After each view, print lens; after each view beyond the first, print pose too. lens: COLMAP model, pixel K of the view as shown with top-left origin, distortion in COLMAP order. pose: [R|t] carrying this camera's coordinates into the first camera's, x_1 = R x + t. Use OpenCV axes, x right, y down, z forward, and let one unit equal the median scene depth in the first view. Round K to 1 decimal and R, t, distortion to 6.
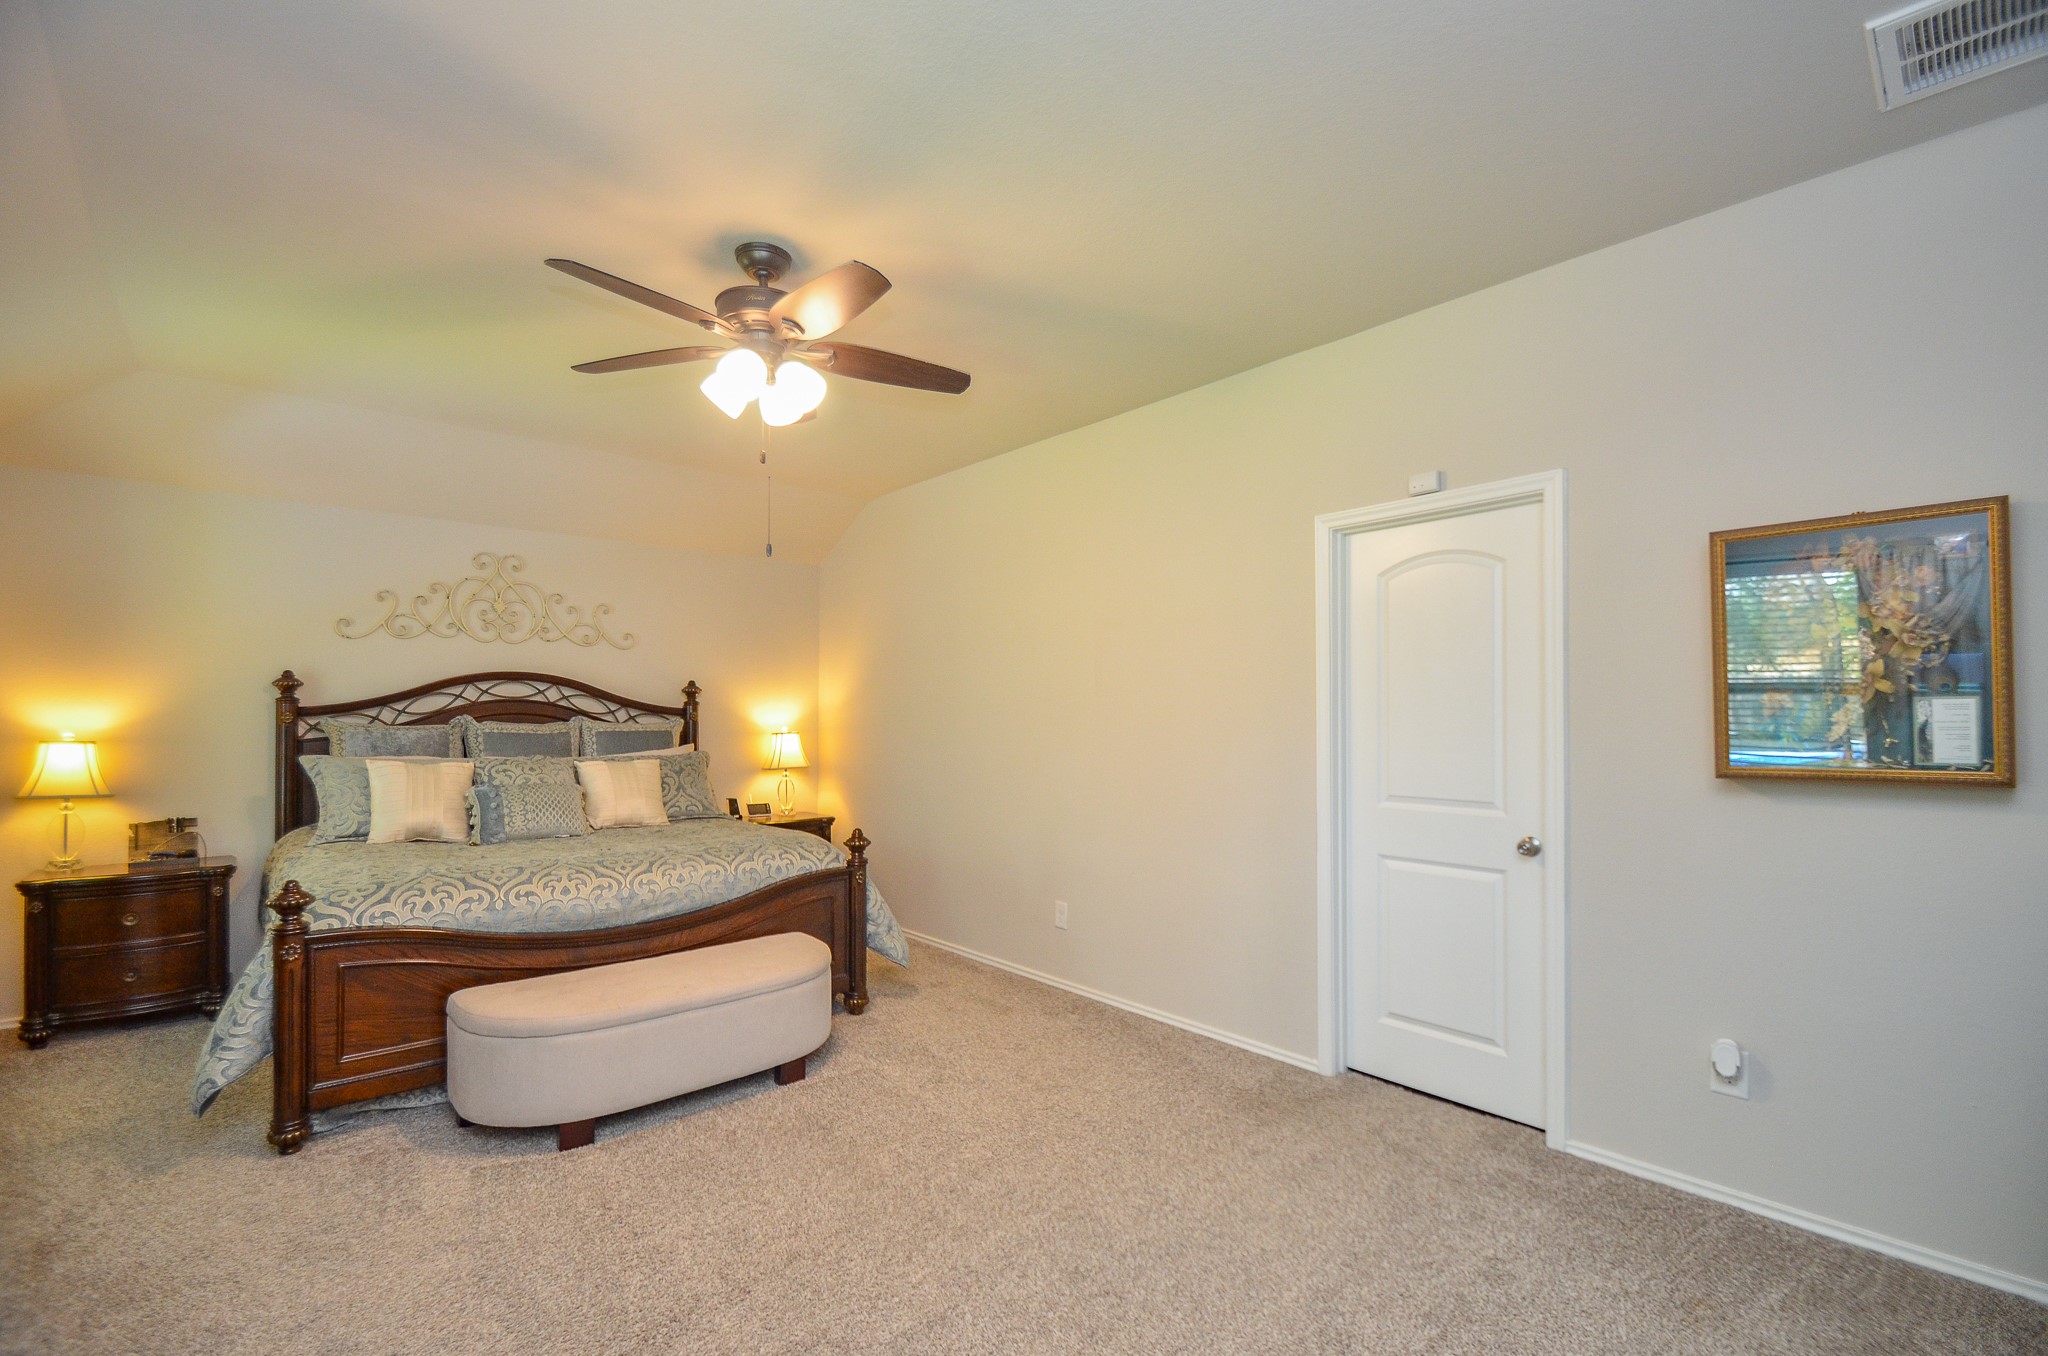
lens RADIAL K [[898.2, 0, 1020.7], [0, 898.2, 709.4], [0, 0, 1]] dist [0.009416, -0.014302]
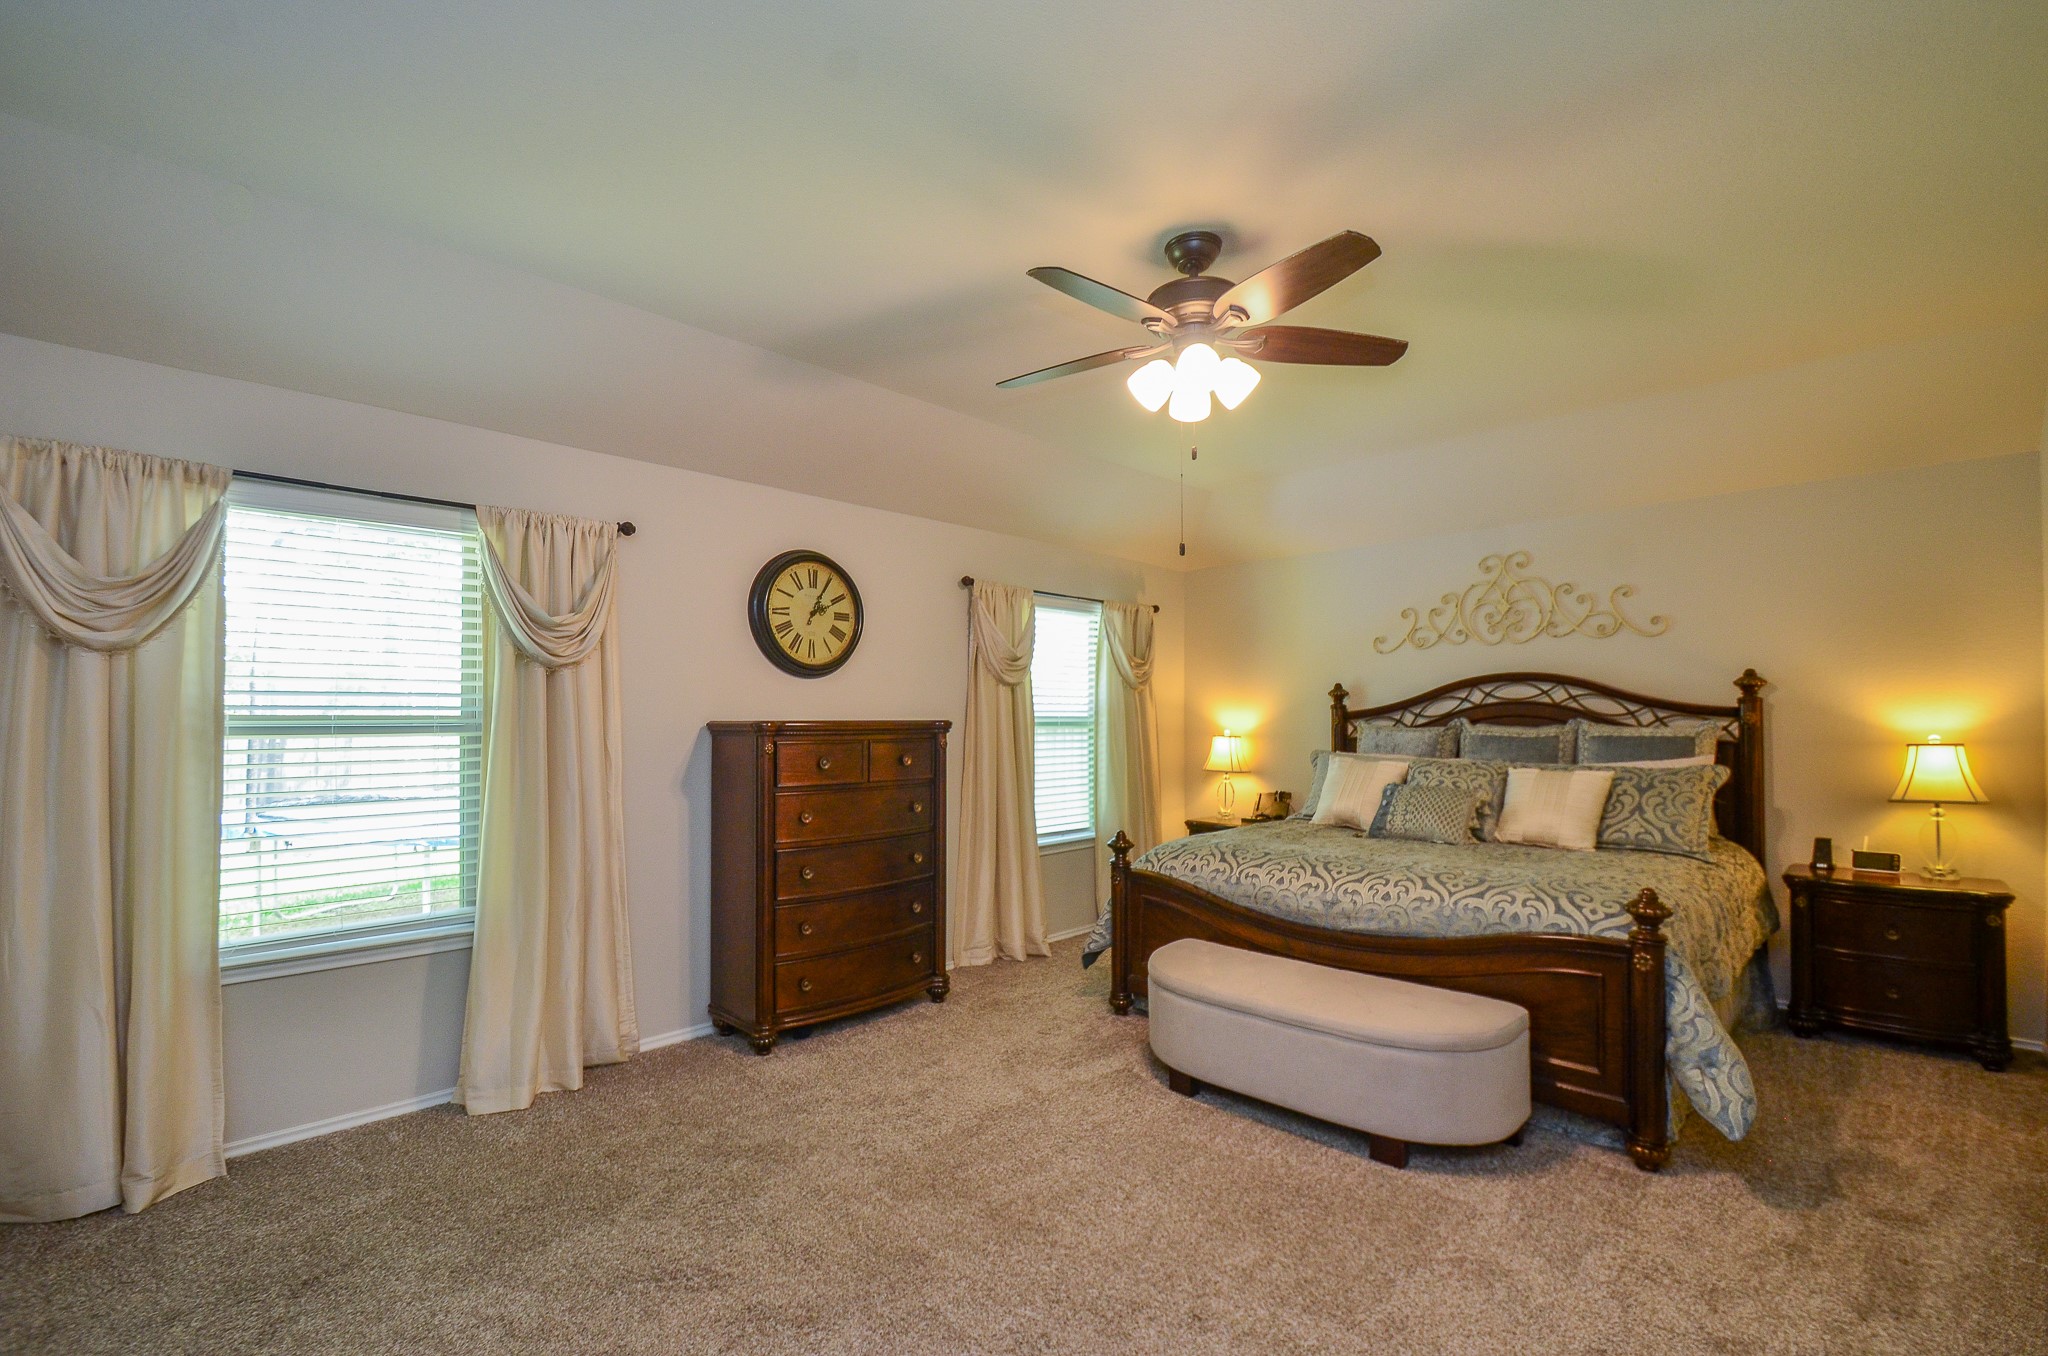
lens RADIAL K [[898.2, 0, 1020.7], [0, 898.2, 709.4], [0, 0, 1]] dist [0.009416, -0.014302]
pose [[0.070178, -0.012733, -0.997453, 0.377807], [0.011106, 0.999867, -0.011982, 0.003356], [0.997473, -0.010237, 0.070310, 0.419340]]
